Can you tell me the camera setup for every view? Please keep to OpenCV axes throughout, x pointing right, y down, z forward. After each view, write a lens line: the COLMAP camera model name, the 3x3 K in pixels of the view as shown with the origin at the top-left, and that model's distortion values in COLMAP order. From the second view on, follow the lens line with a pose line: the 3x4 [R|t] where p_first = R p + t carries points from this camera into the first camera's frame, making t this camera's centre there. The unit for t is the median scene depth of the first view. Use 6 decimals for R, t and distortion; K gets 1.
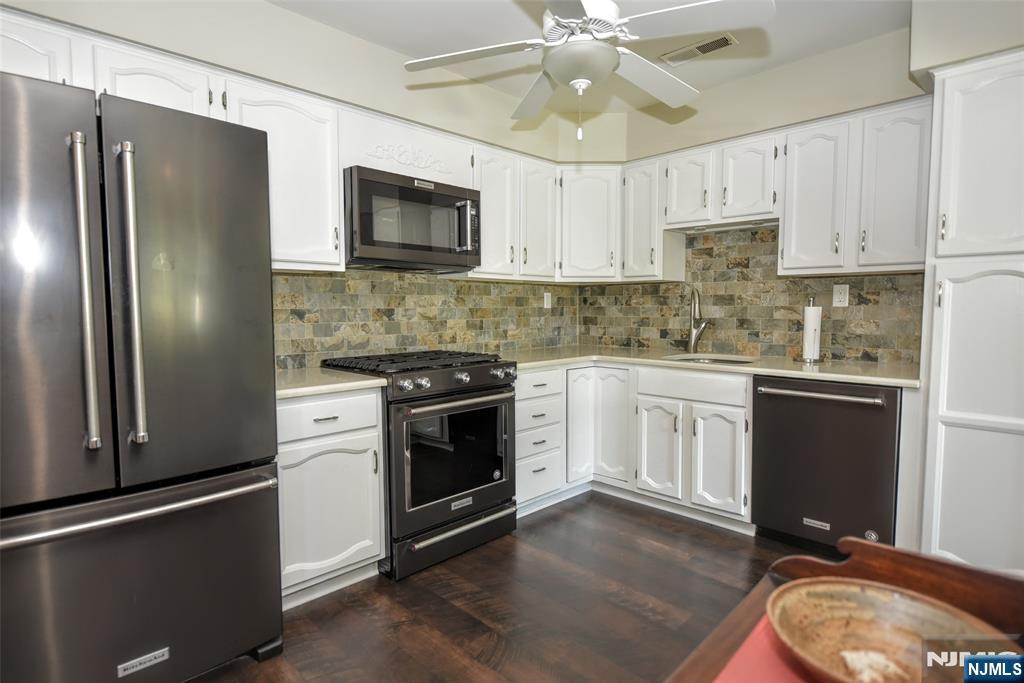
lens RADIAL K [[549.0, 0, 513.0], [0, 549.0, 340.6], [0, 0, 1]] dist [-0.000588, -0.000018]
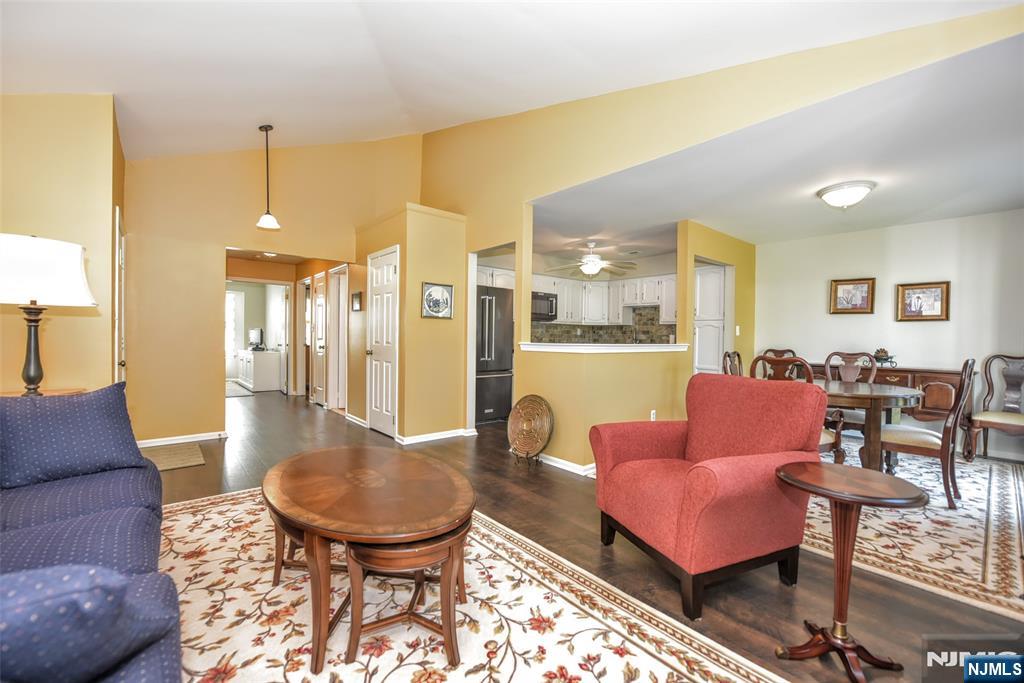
lens RADIAL K [[418.1, 0, 510.3], [0, 418.1, 343.0], [0, 0, 1]] dist [0.000499, 0.000079]
pose [[0.996385, 0.017663, -0.083092, -0.104772], [-0.021633, 0.998654, -0.047133, 0.087650], [0.082147, 0.048760, 0.995427, -1.079676]]
